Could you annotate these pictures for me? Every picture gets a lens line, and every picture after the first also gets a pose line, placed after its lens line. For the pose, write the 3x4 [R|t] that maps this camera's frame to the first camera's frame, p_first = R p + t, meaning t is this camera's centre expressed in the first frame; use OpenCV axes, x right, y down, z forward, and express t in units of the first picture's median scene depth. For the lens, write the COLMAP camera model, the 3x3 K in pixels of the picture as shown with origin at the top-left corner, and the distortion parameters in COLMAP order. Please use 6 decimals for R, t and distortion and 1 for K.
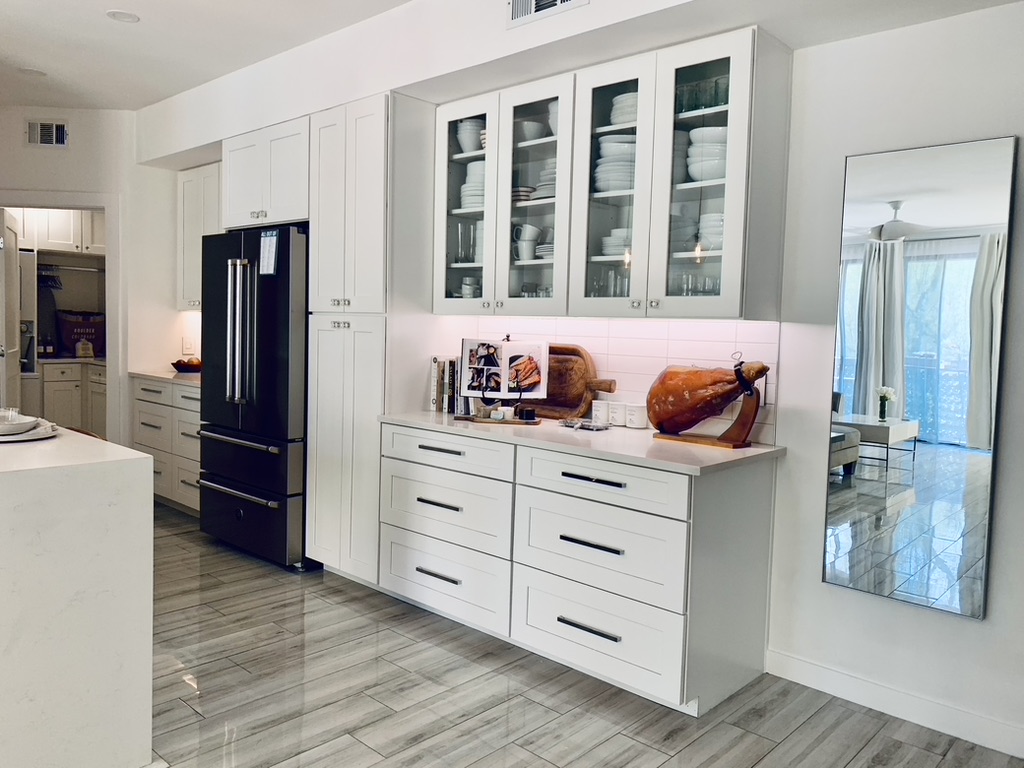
lens RADIAL K [[782.2, 0, 512.3], [0, 782.2, 377.2], [0, 0, 1]] dist [0.010662, -0.002759]
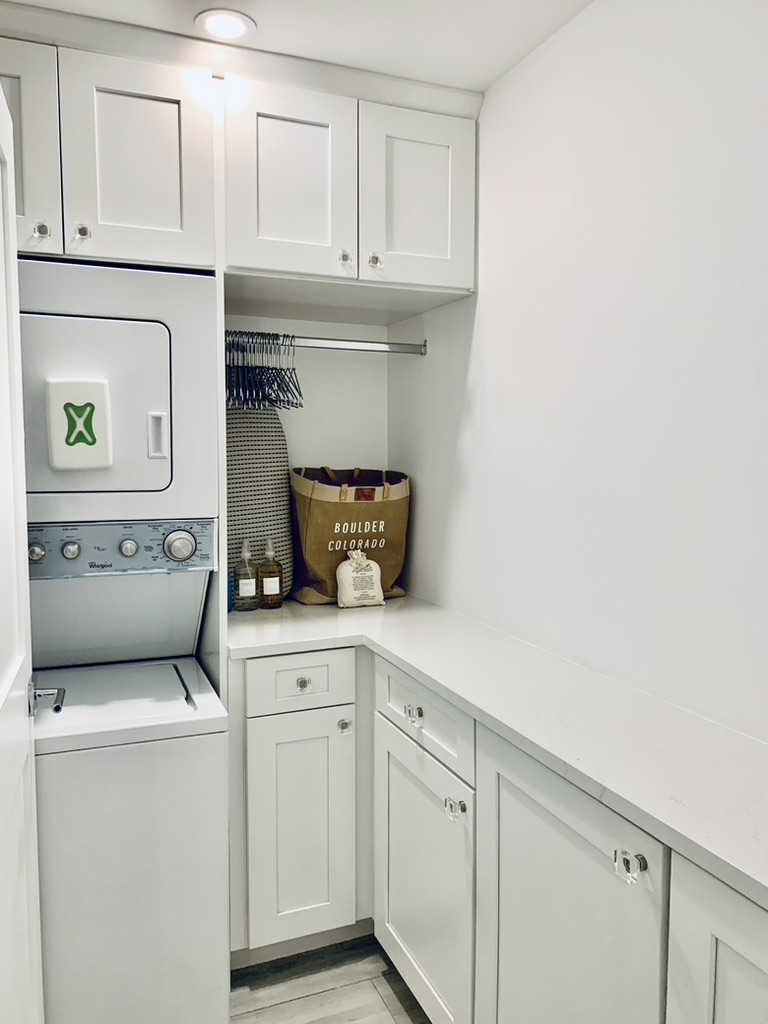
lens RADIAL K [[782.2, 0, 384.4], [0, 782.2, 512.7], [0, 0, 1]] dist [0.010662, -0.002759]
pose [[0.908202, 0.004532, -0.418508, -0.403379], [-0.000560, 0.999954, 0.009613, -0.070852], [0.418533, -0.008496, 0.908162, 0.713362]]
